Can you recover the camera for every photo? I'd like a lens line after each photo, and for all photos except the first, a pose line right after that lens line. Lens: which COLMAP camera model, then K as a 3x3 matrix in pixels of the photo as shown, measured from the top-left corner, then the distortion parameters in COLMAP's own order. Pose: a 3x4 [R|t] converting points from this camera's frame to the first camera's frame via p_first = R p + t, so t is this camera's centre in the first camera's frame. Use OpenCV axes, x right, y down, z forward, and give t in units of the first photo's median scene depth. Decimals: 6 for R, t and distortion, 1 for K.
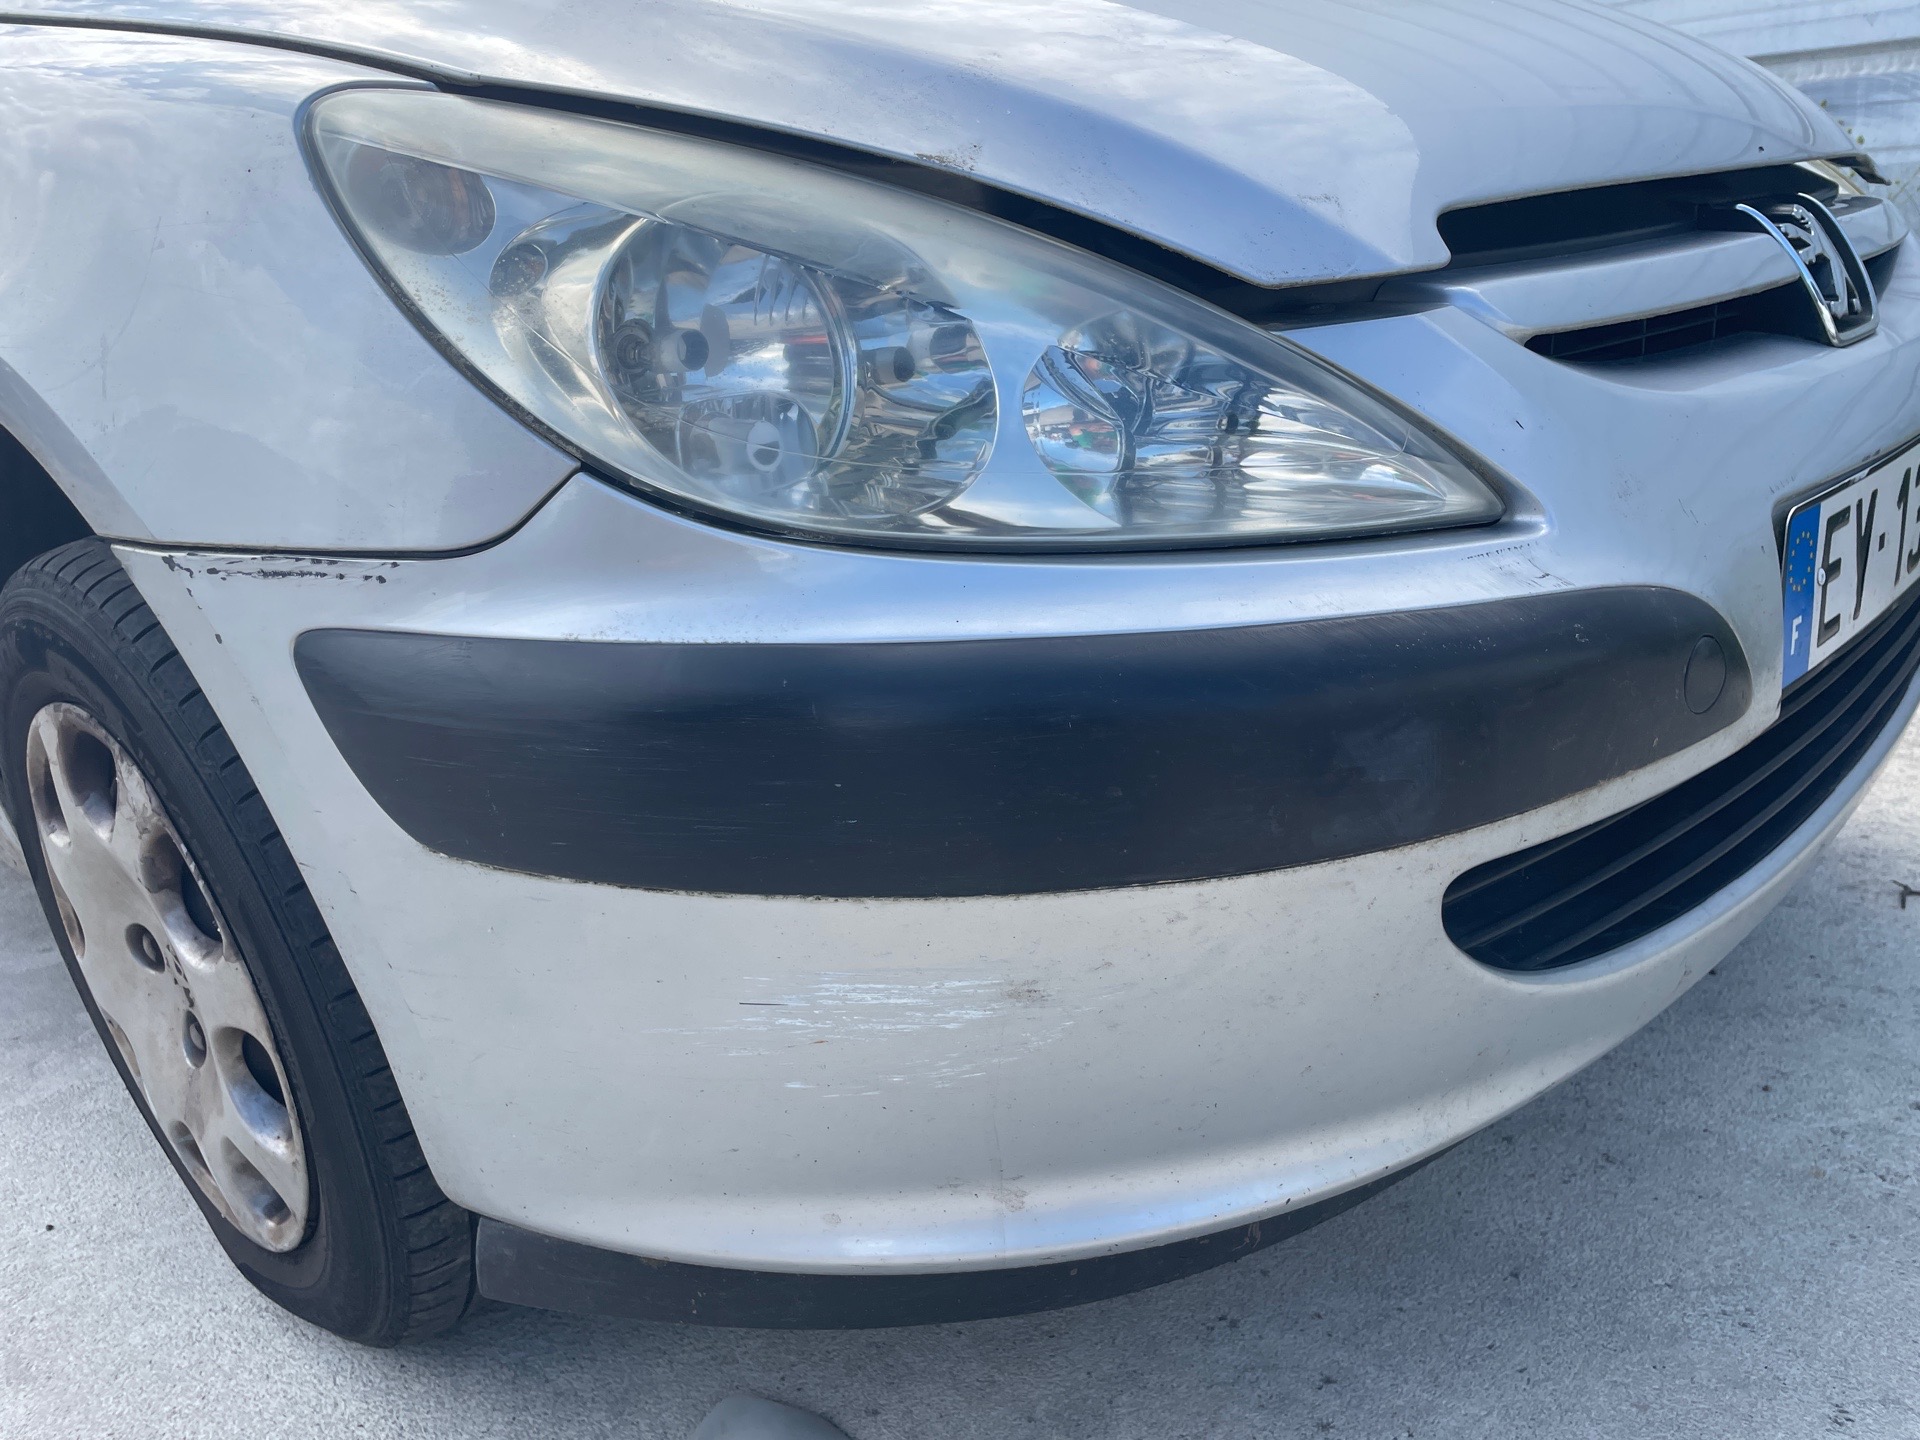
lens RADIAL K [[1457.7, 0, 959.0], [0, 1457.7, 734.4], [0, 0, 1]] dist [0.079936, -0.106381]
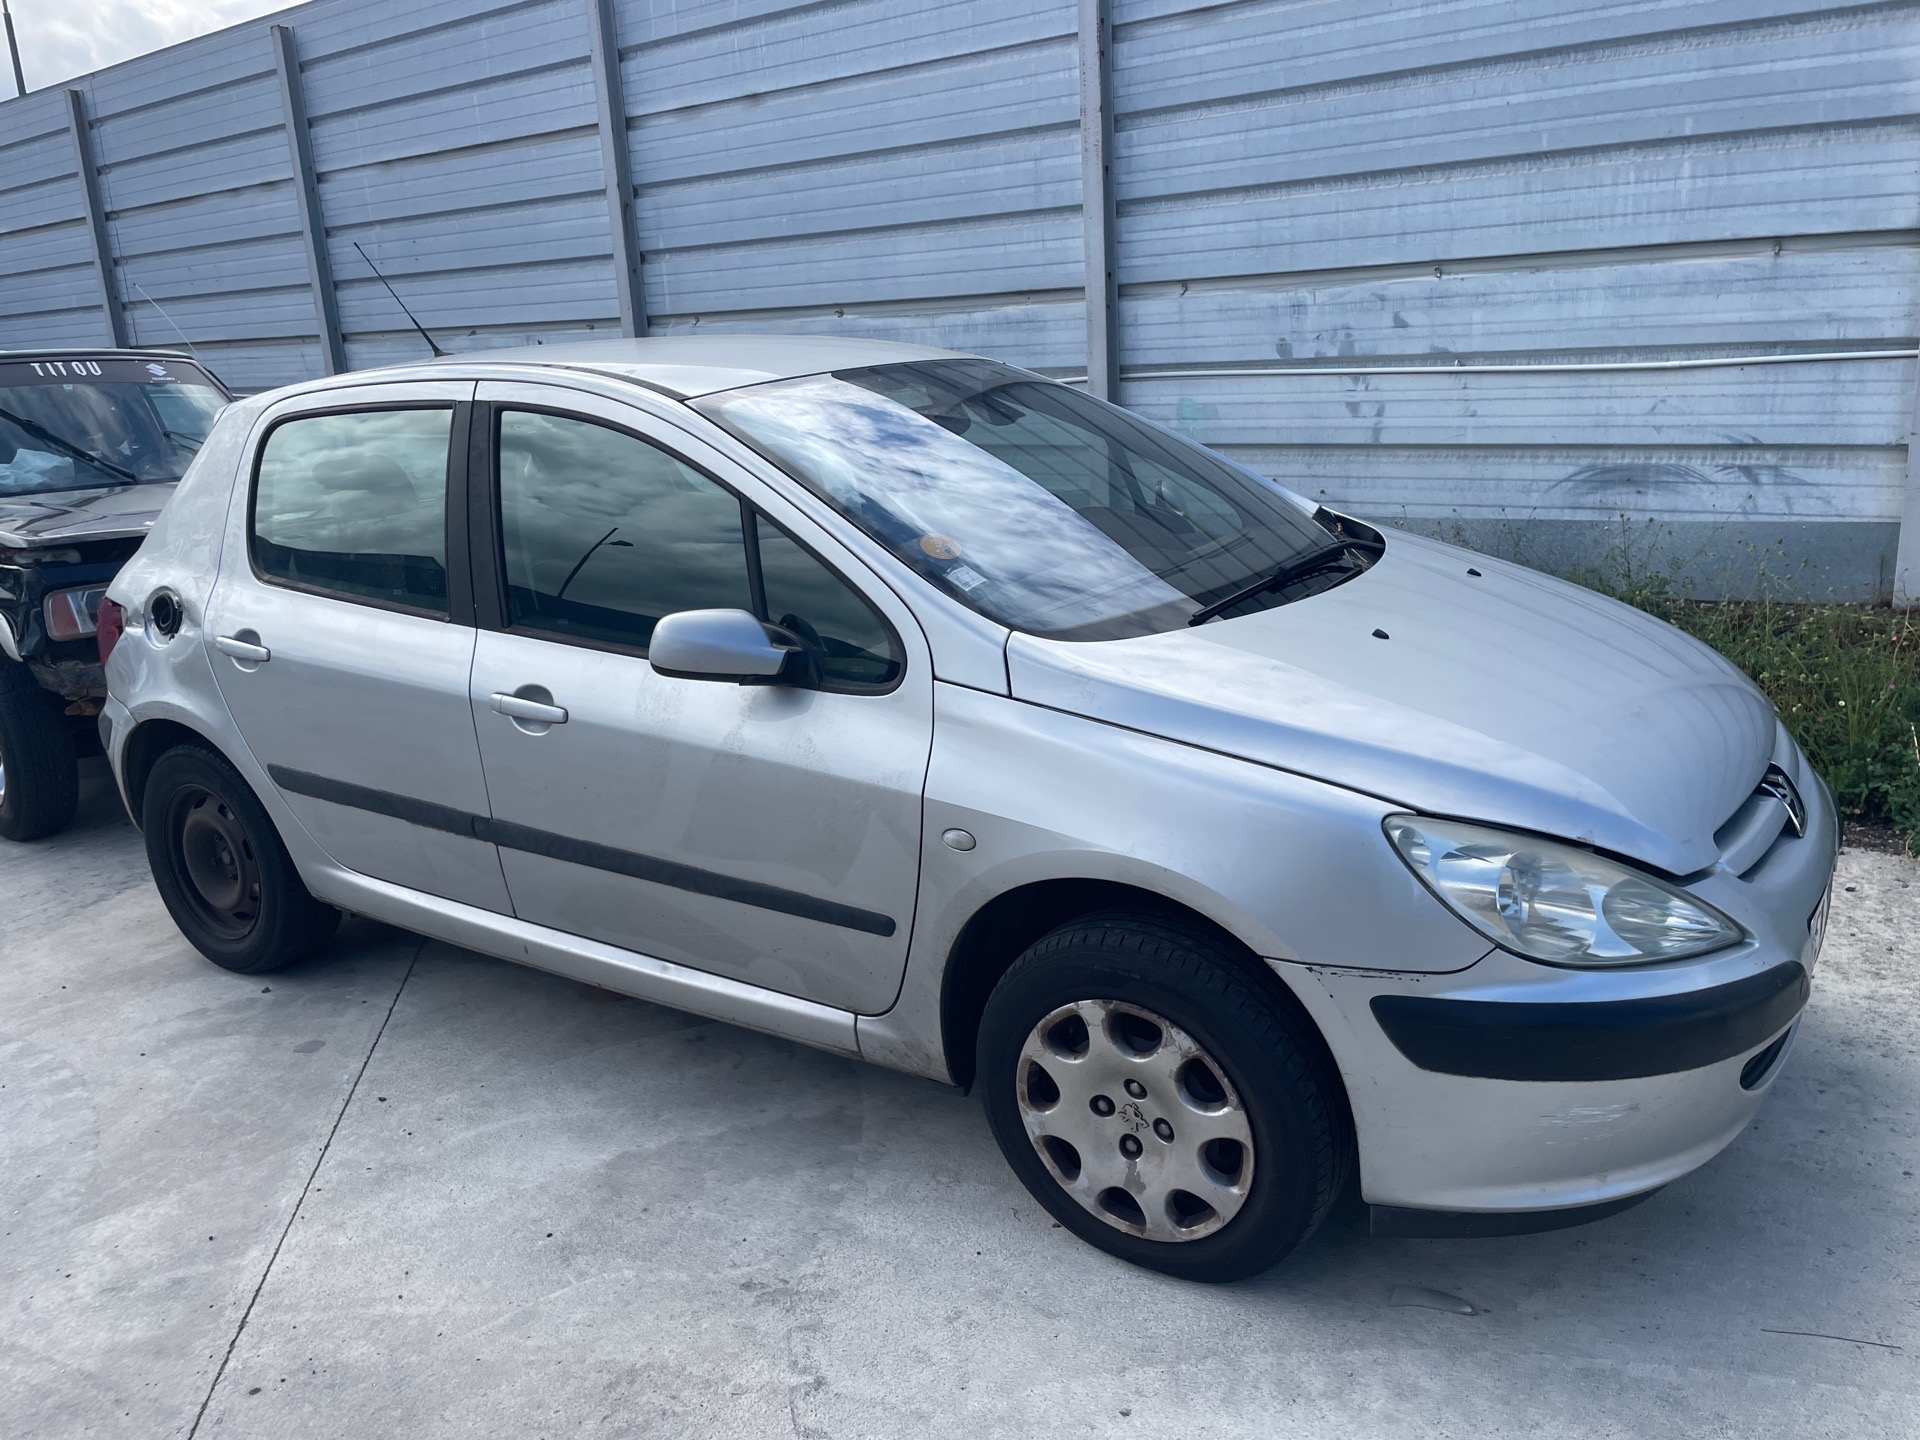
lens RADIAL K [[1457.7, 0, 961.9], [0, 1457.7, 743.0], [0, 0, 1]] dist [0.079936, -0.106381]
pose [[0.984367, -0.019384, 0.175060, -1.340773], [0.029598, 0.997996, -0.055928, -0.329762], [-0.173626, 0.060235, 0.982968, -1.342760]]
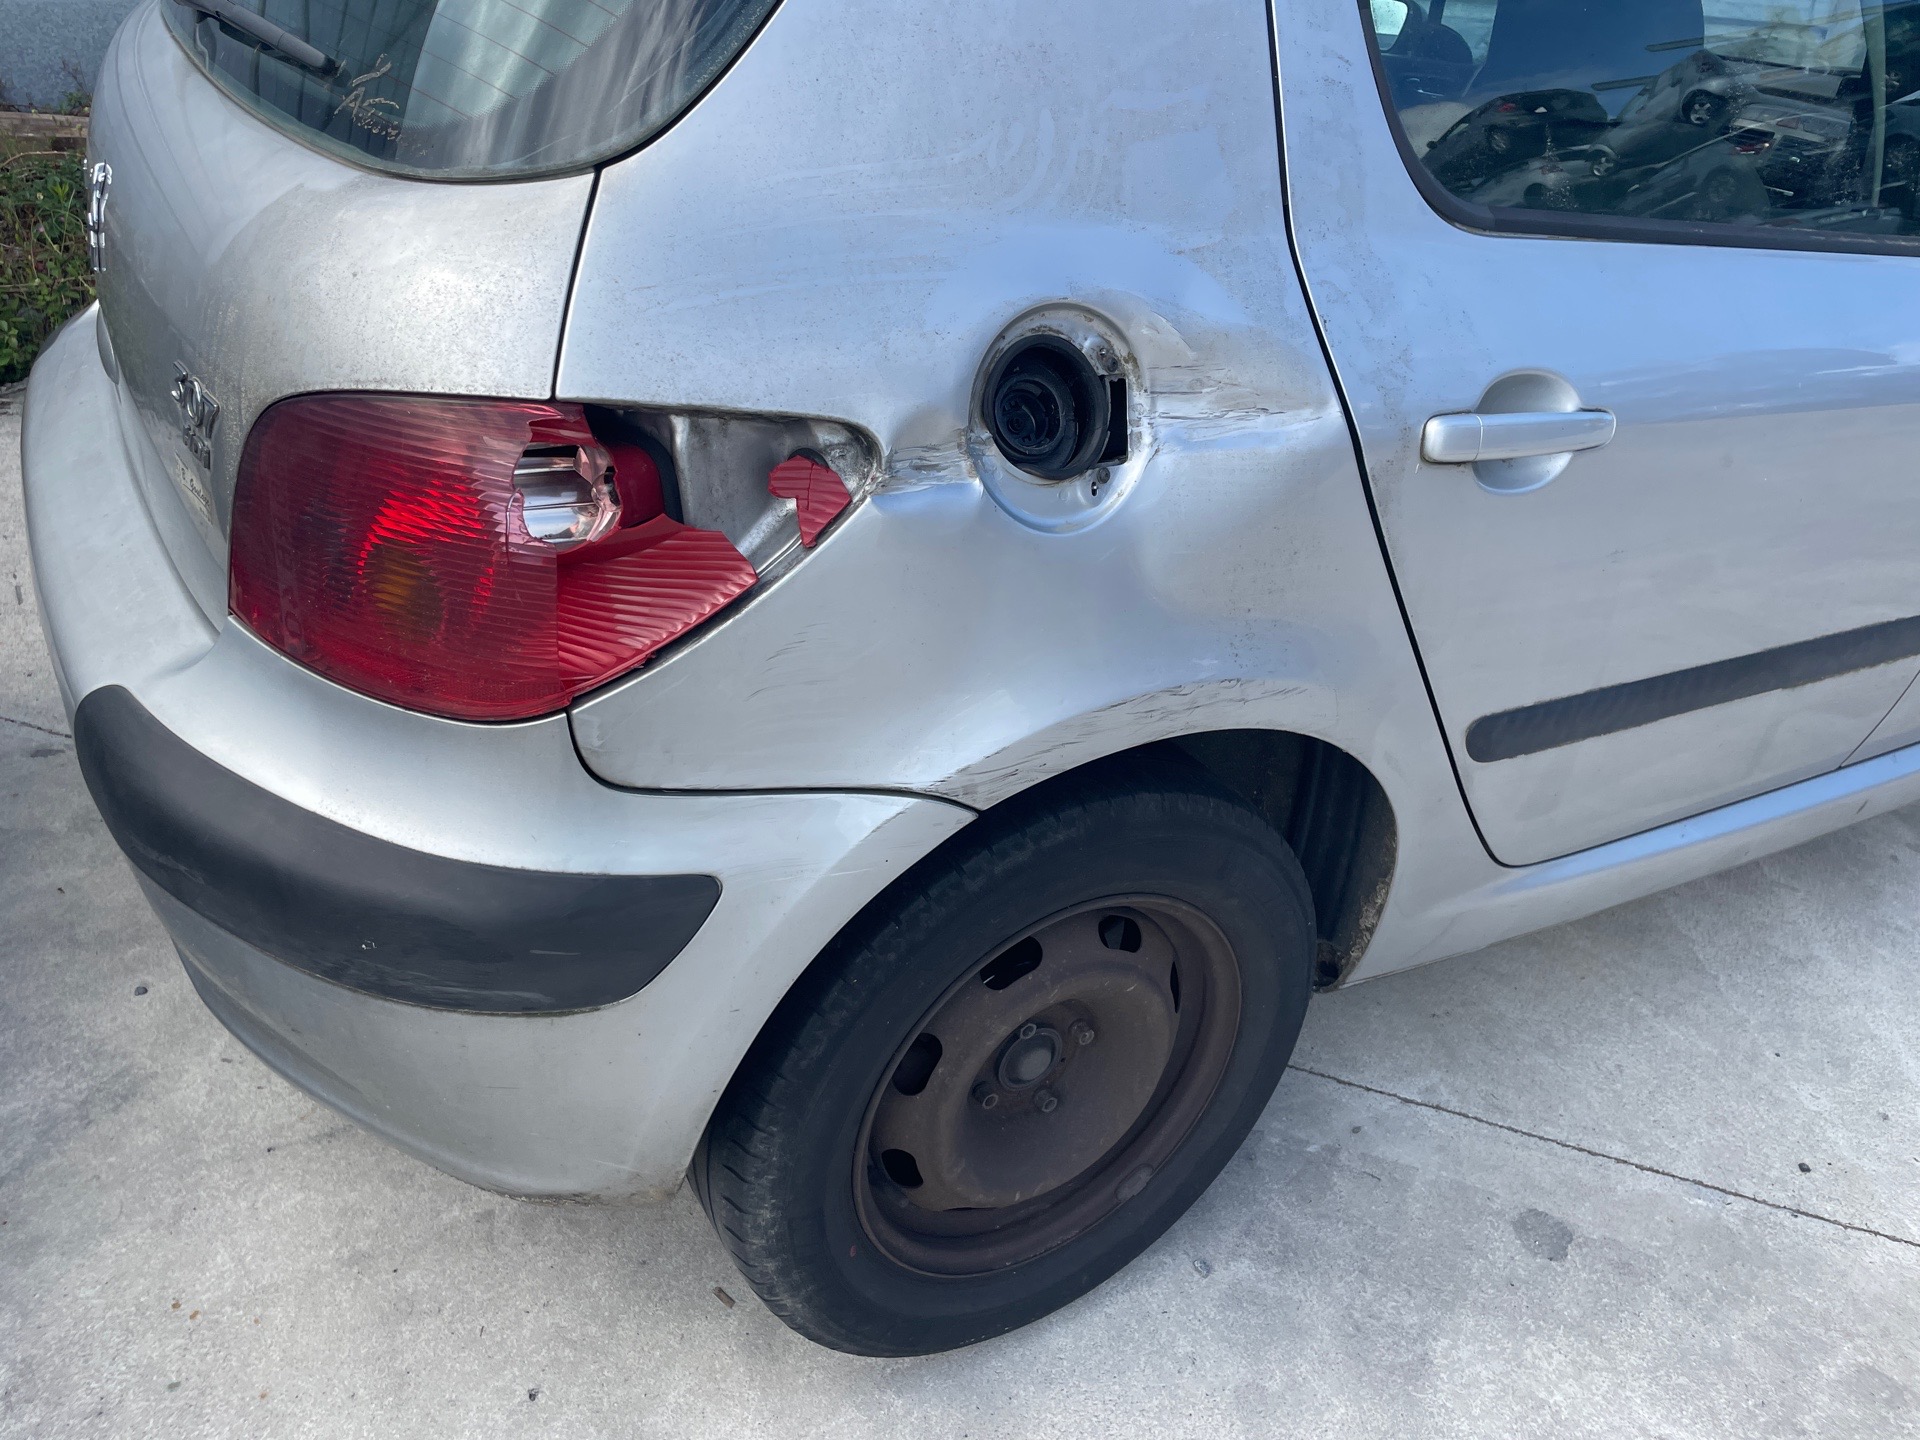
lens RADIAL K [[1457.7, 0, 962.8], [0, 1457.7, 708.1], [0, 0, 1]] dist [0.079936, -0.106381]
pose [[0.273562, -0.380339, 0.883463, -3.816819], [0.206306, 0.920325, 0.332326, -1.127180], [-0.939469, 0.091352, 0.330232, 2.625708]]
